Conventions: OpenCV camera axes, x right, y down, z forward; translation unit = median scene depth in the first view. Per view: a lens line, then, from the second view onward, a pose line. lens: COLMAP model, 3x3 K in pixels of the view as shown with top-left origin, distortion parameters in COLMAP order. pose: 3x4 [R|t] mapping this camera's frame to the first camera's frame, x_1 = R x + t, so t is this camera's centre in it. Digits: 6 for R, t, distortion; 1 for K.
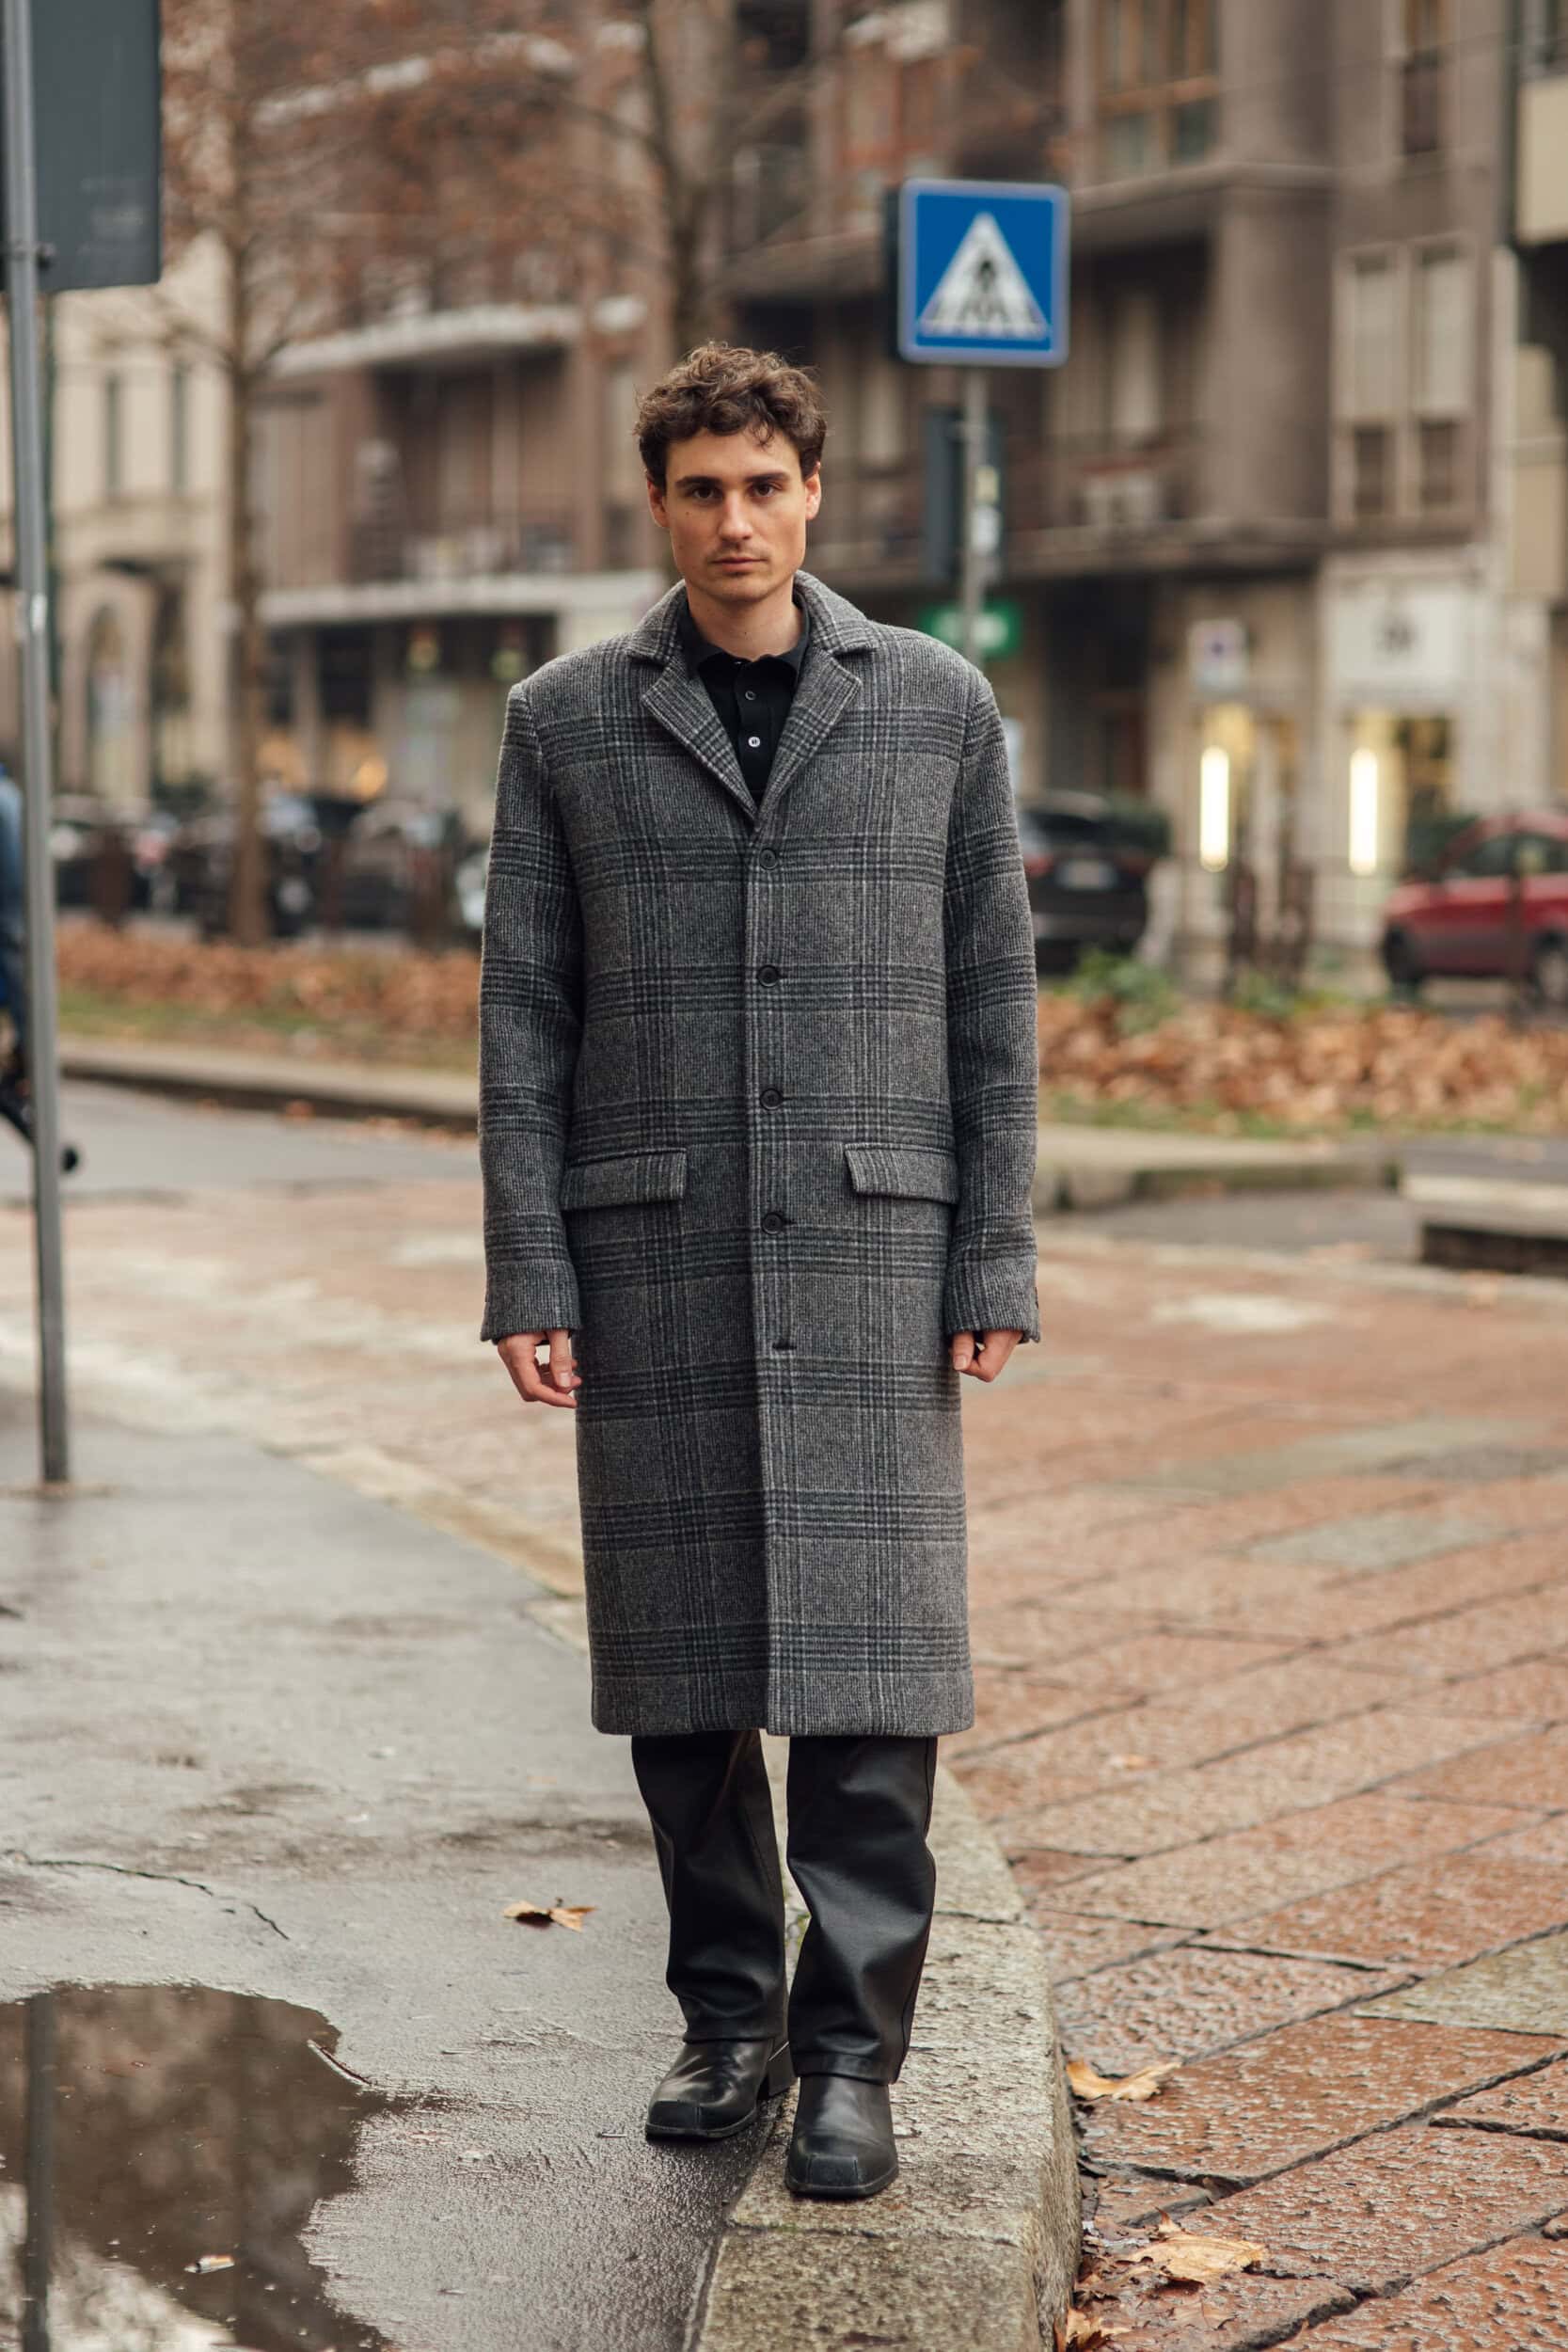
lens RADIAL K [[5617.5, 0, 784.0], [0, 5617.5, 1176.0], [0, 0, 1]] dist [-0.012563, -0.147474]
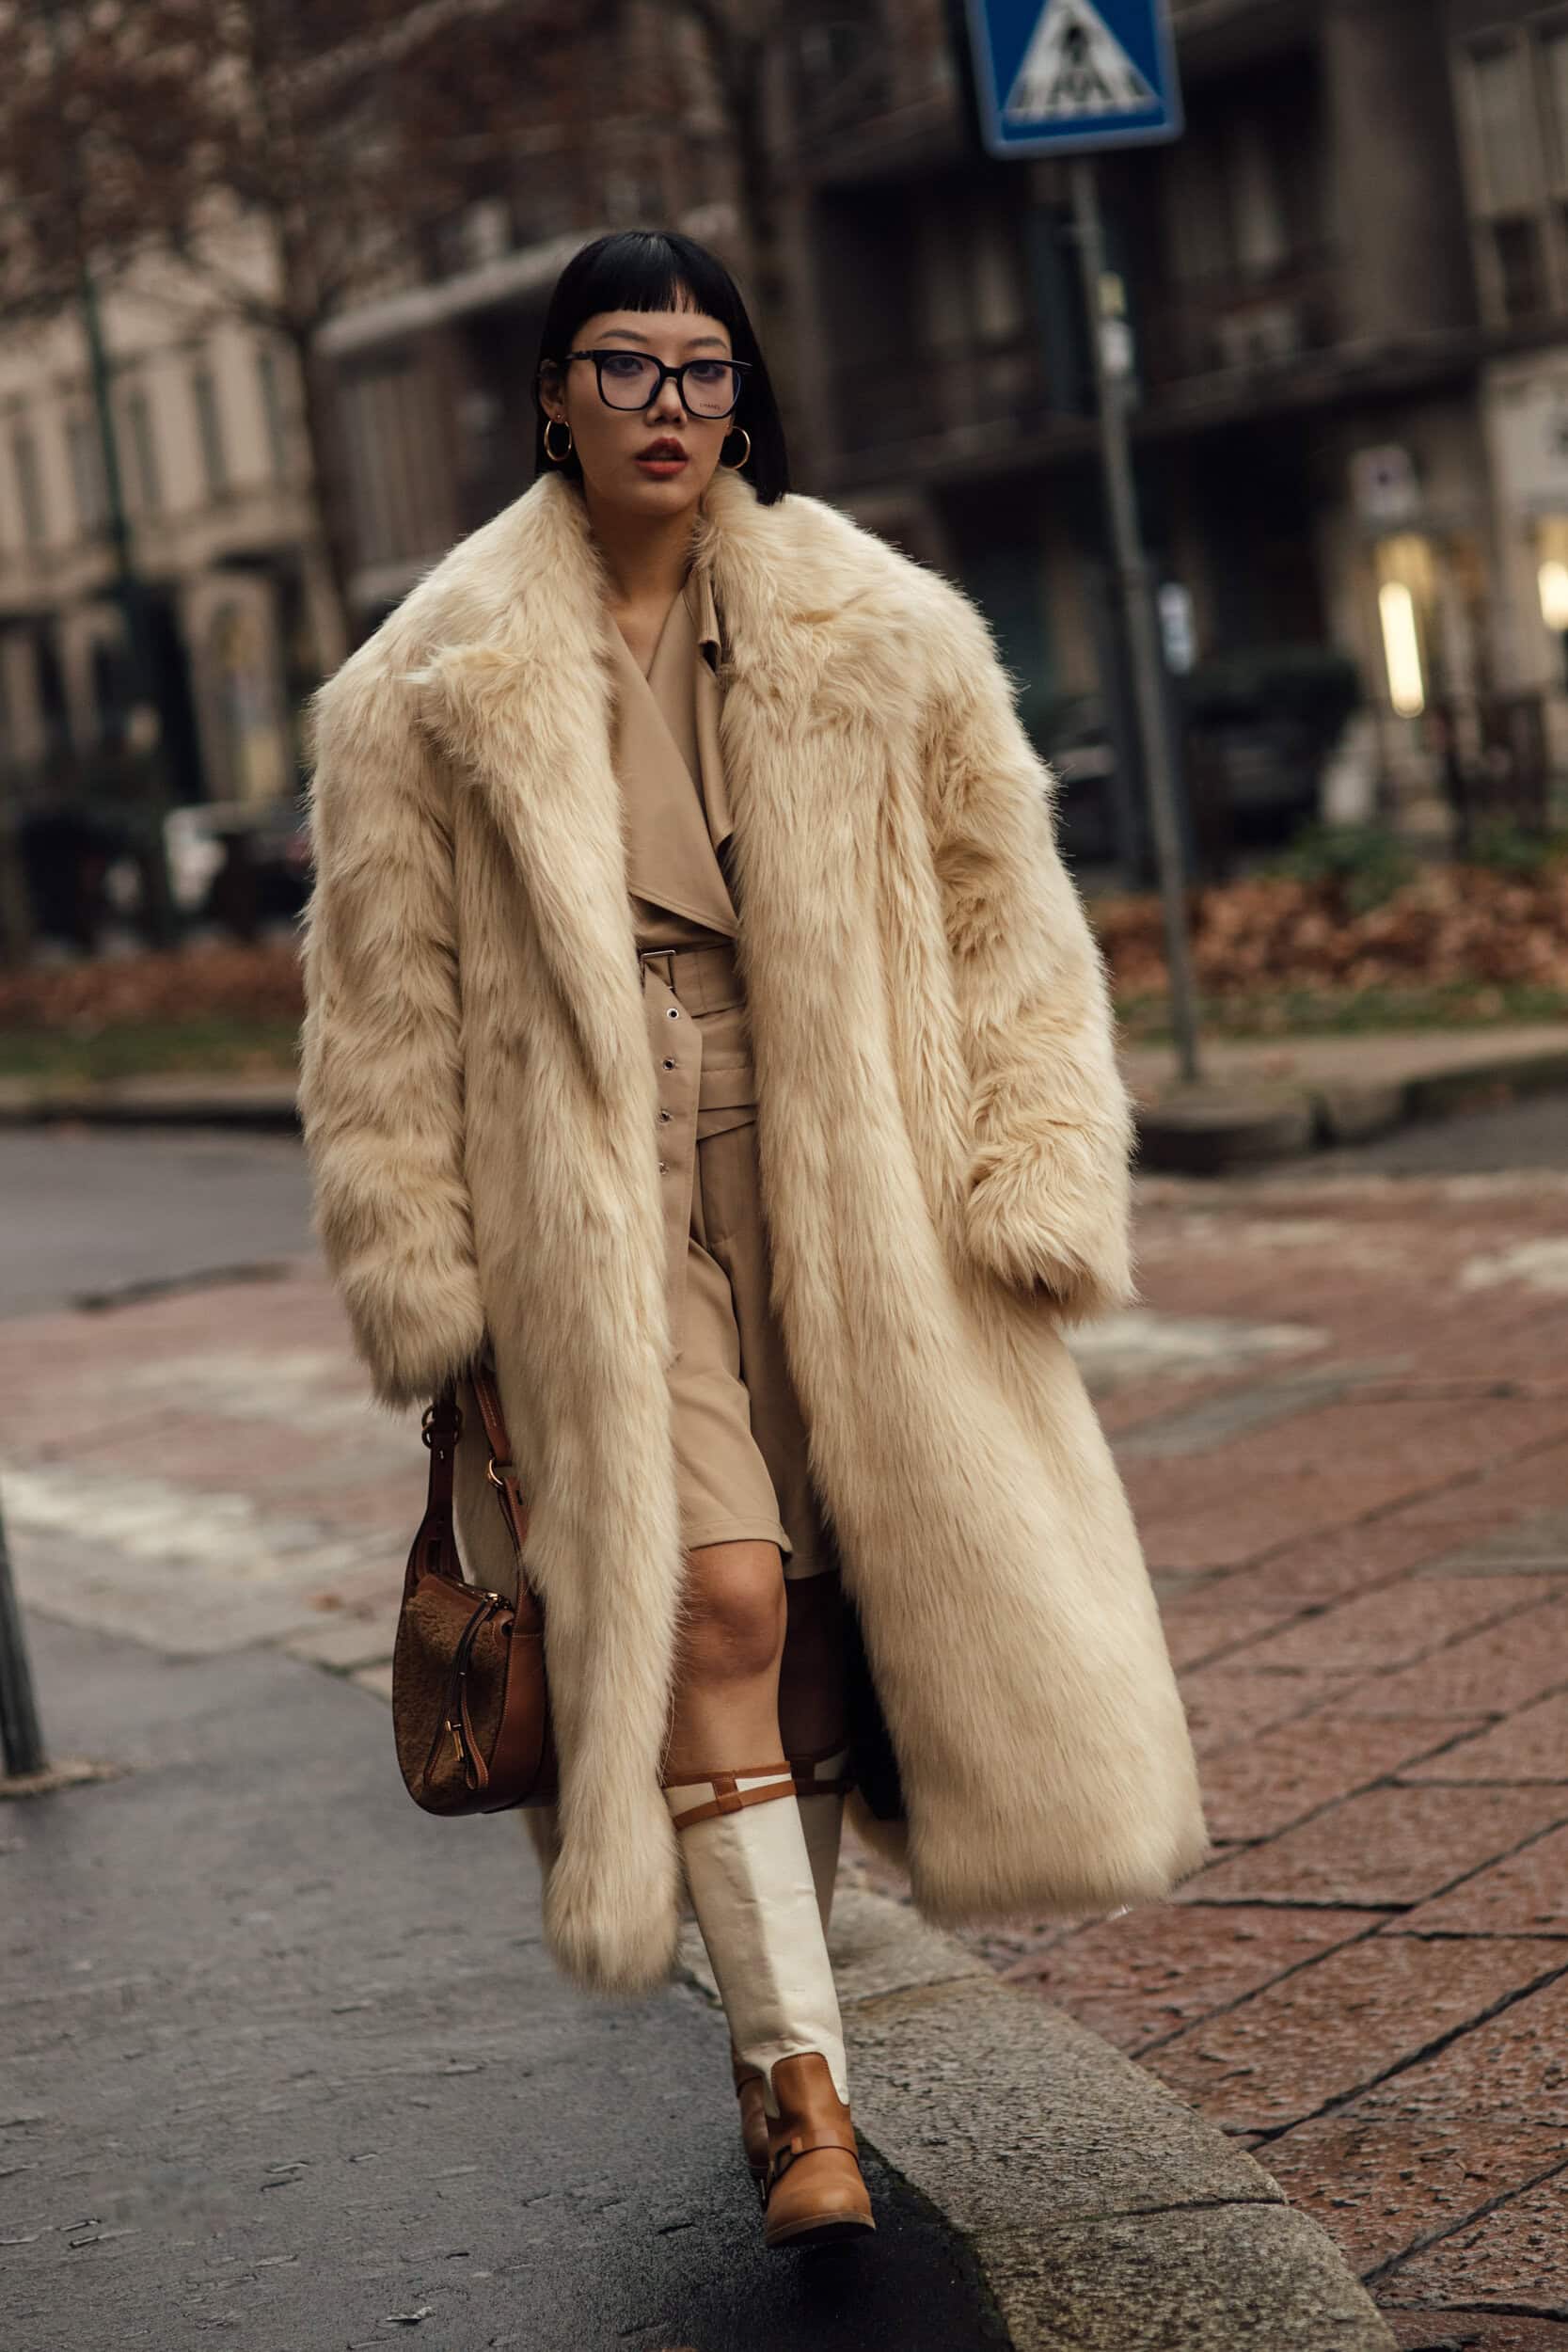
lens RADIAL K [[5617.5, 0, 784.0], [0, 5617.5, 1176.0], [0, 0, 1]] dist [-0.012563, -0.147474]
pose [[0.989420, -0.138806, -0.042213, 0.009117], [0.139401, 0.990169, 0.011490, -0.017555], [0.040203, -0.017253, 0.999043, 0.299218]]
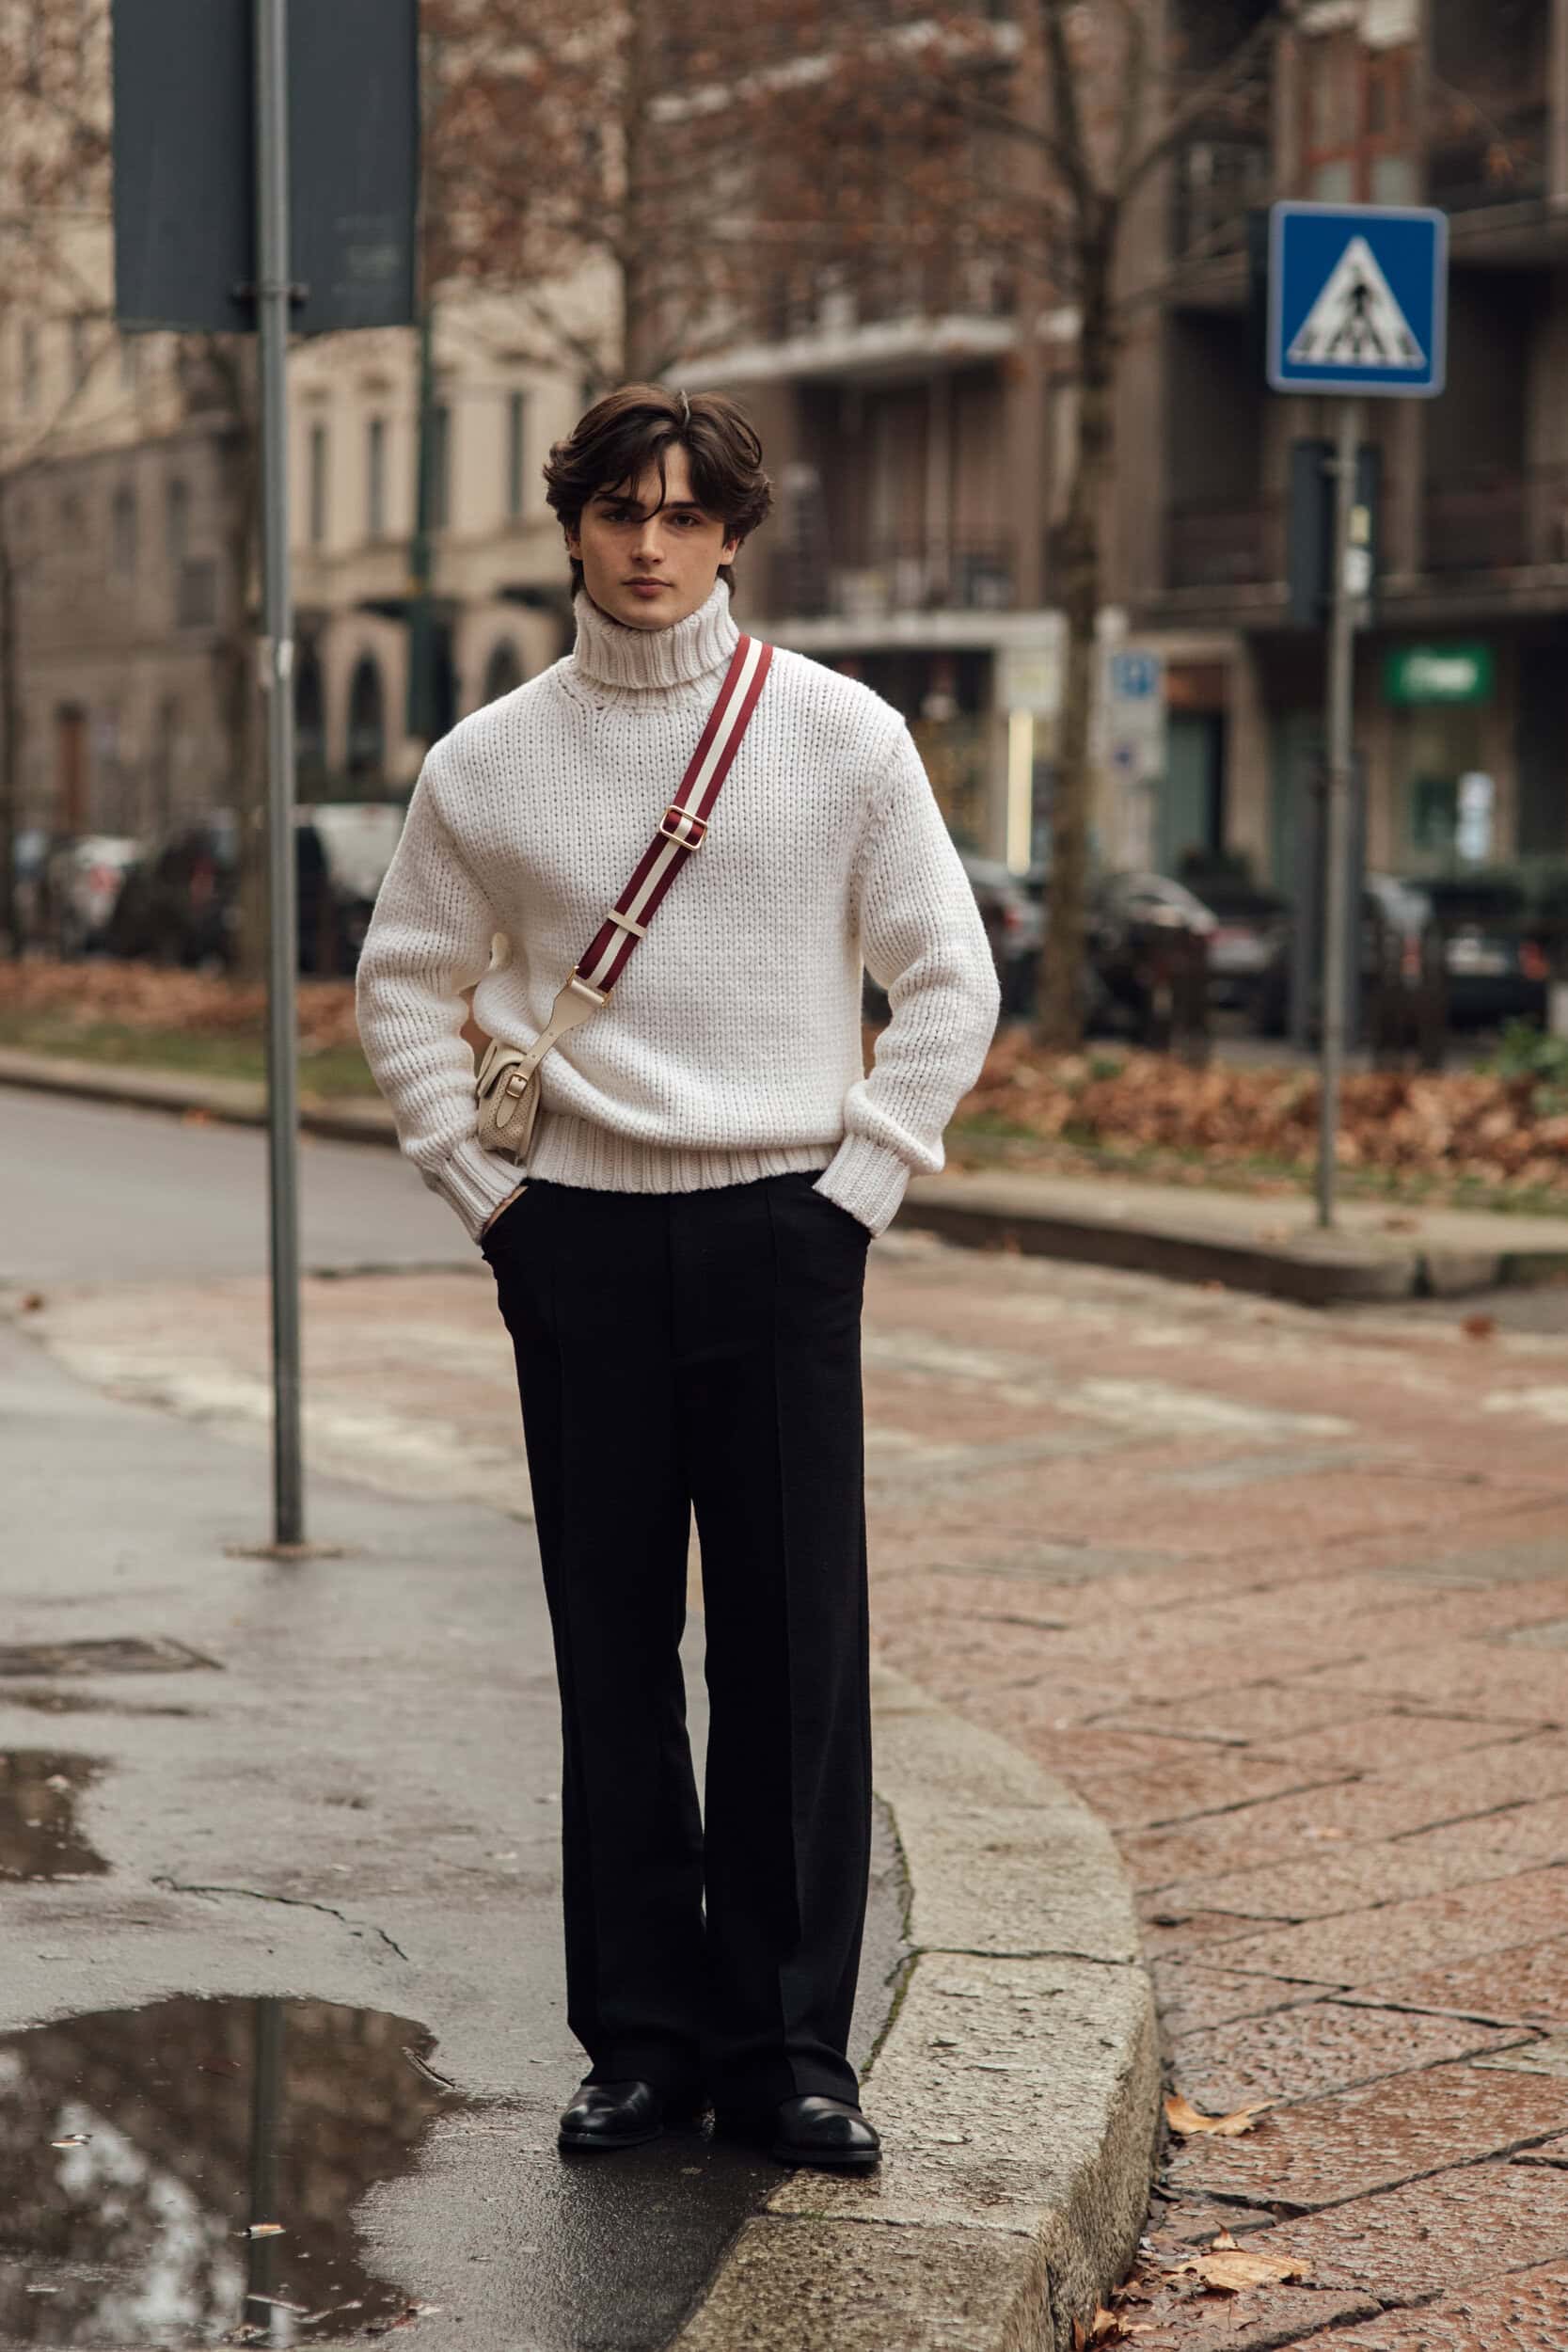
lens RADIAL K [[6241.2, 0, 806.0], [0, 6241.2, 1131.3], [0, 0, 1]] dist [-0.006208, -0.245915]
pose [[0.997112, 0.012894, -0.074845, 0.043646], [-0.014598, 0.999646, -0.022265, 0.005892], [0.074532, 0.023293, 0.996947, -0.086055]]
